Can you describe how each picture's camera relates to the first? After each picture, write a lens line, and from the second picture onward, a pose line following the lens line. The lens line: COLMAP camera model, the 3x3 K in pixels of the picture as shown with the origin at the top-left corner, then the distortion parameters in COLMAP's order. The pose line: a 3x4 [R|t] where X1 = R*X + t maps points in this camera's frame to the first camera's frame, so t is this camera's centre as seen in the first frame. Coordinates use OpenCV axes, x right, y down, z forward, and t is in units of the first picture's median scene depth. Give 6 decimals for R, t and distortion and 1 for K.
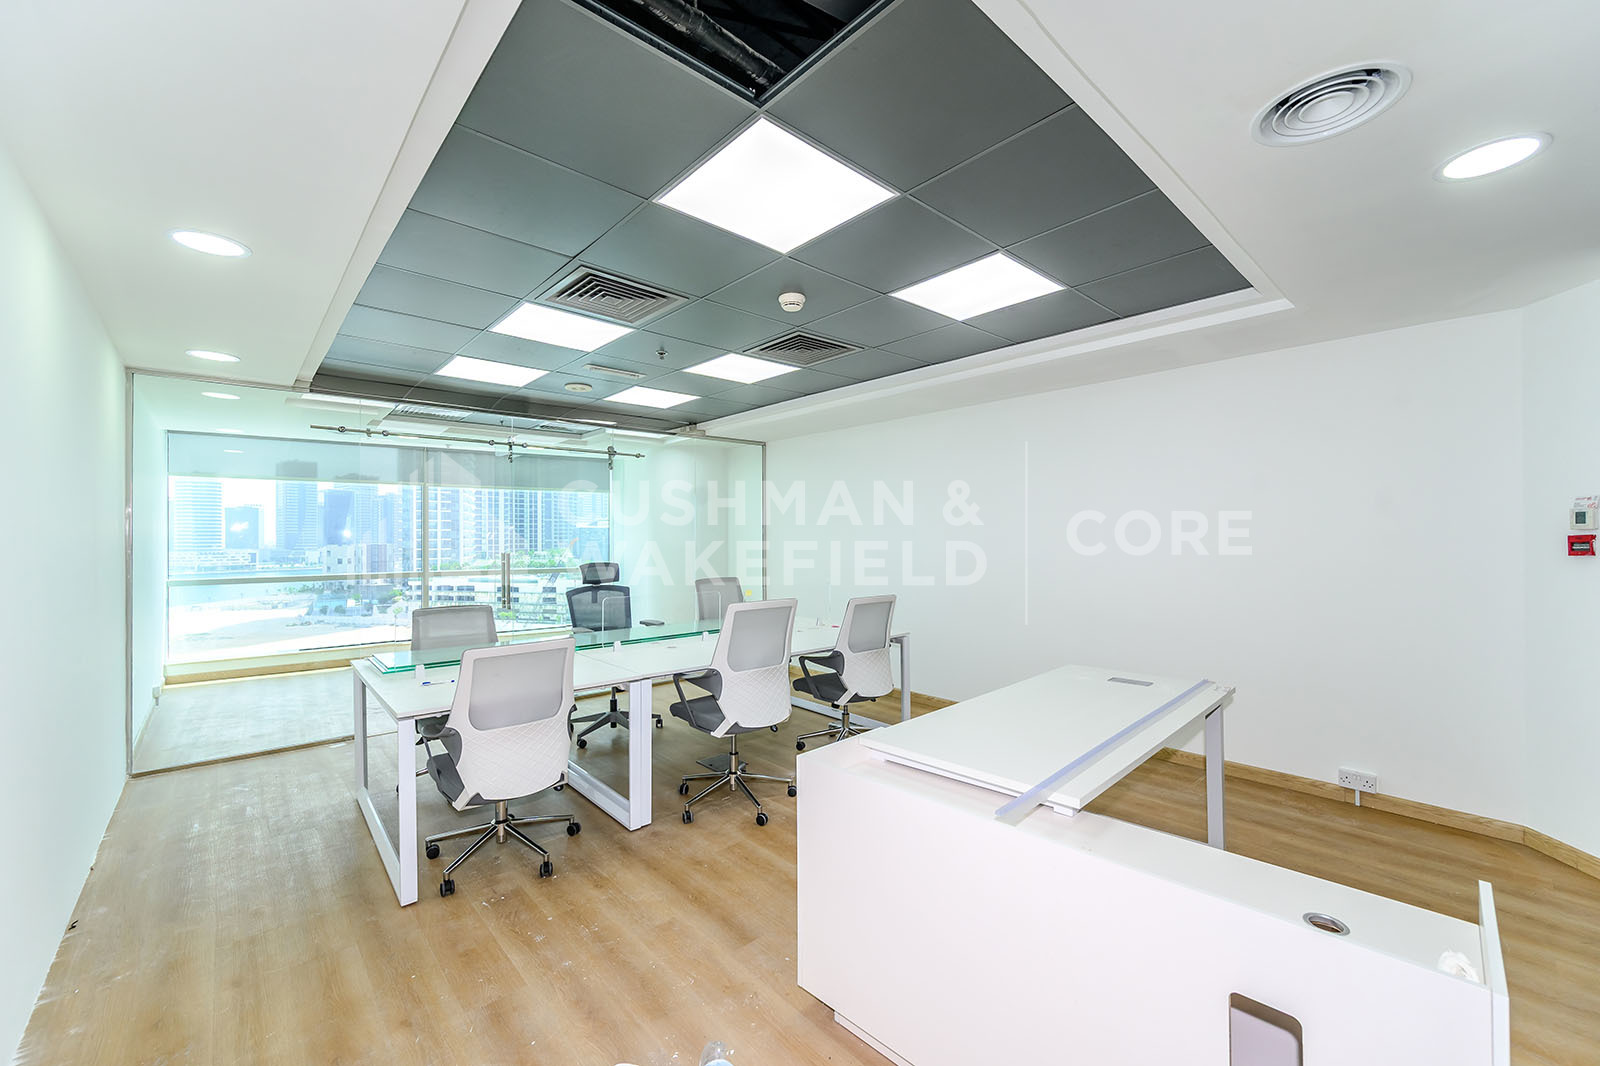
lens RADIAL K [[631.3, 0, 801.2], [0, 631.3, 525.1], [0, 0, 1]] dist [0.003502, 0.000174]
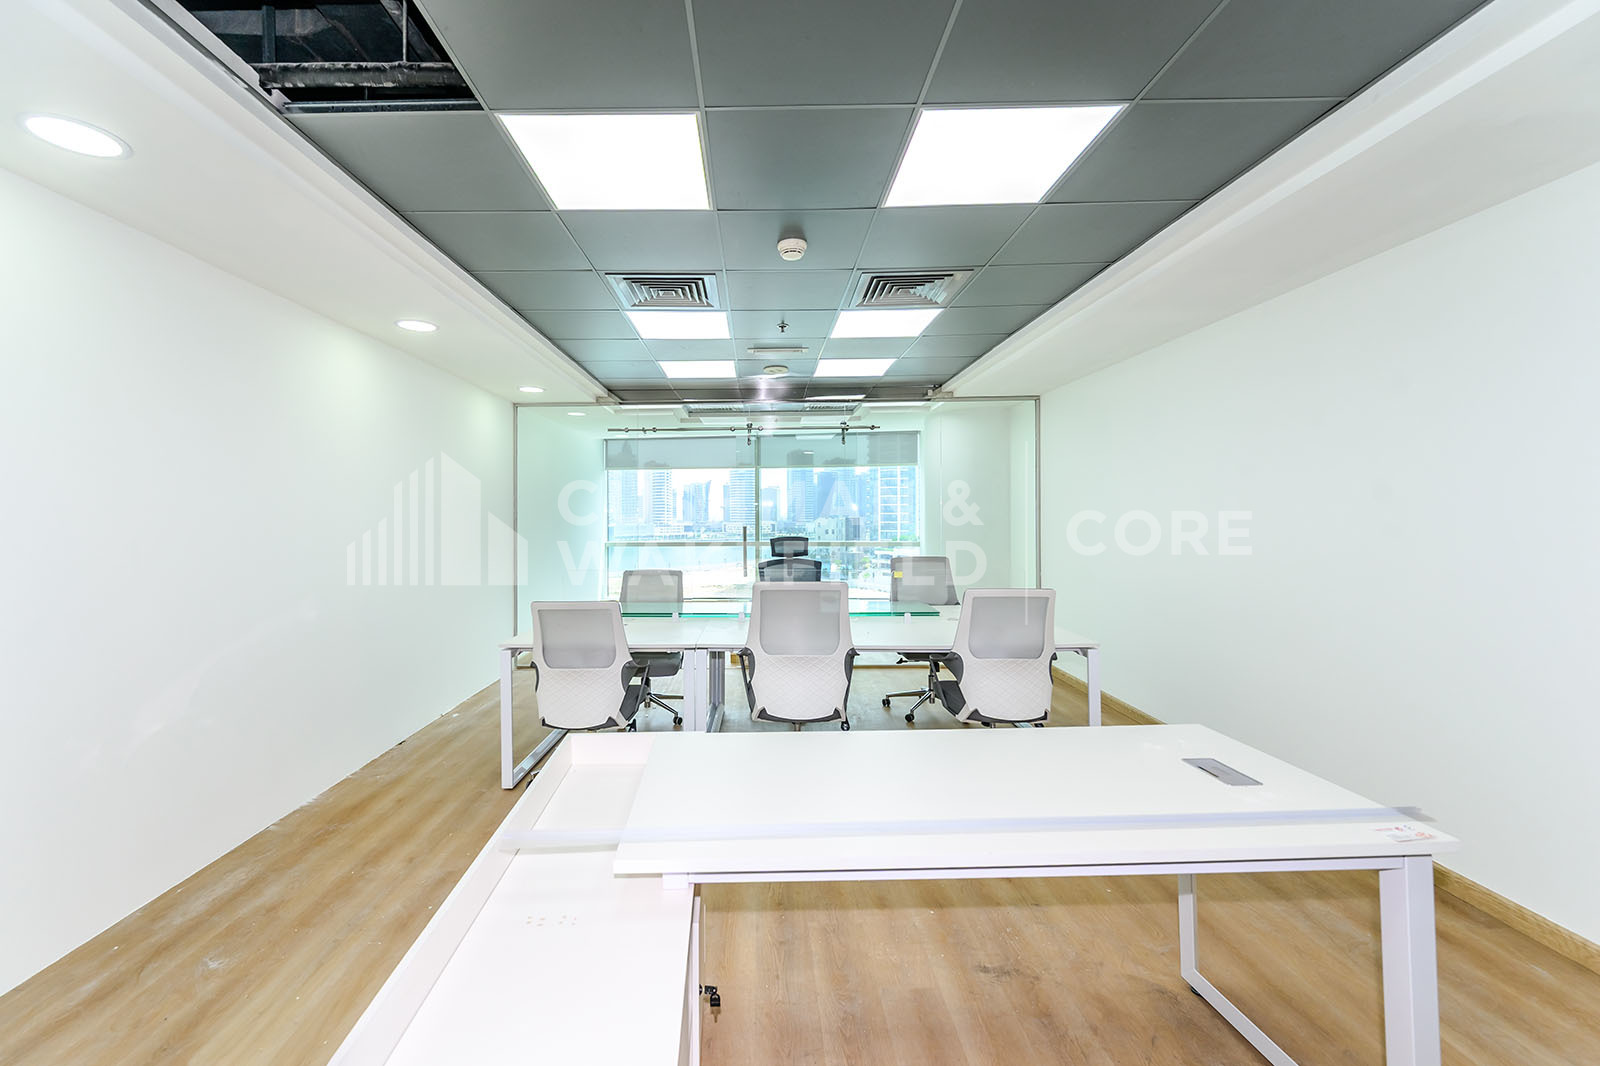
lens RADIAL K [[651.5, 0, 754.0], [0, 651.5, 497.9], [0, 0, 1]] dist [-0.000515, -0.000277]
pose [[0.734613, -0.017587, -0.678259, 0.306586], [0.017230, 0.999825, -0.007263, 0.002662], [0.678268, -0.006351, 0.734787, 0.152360]]
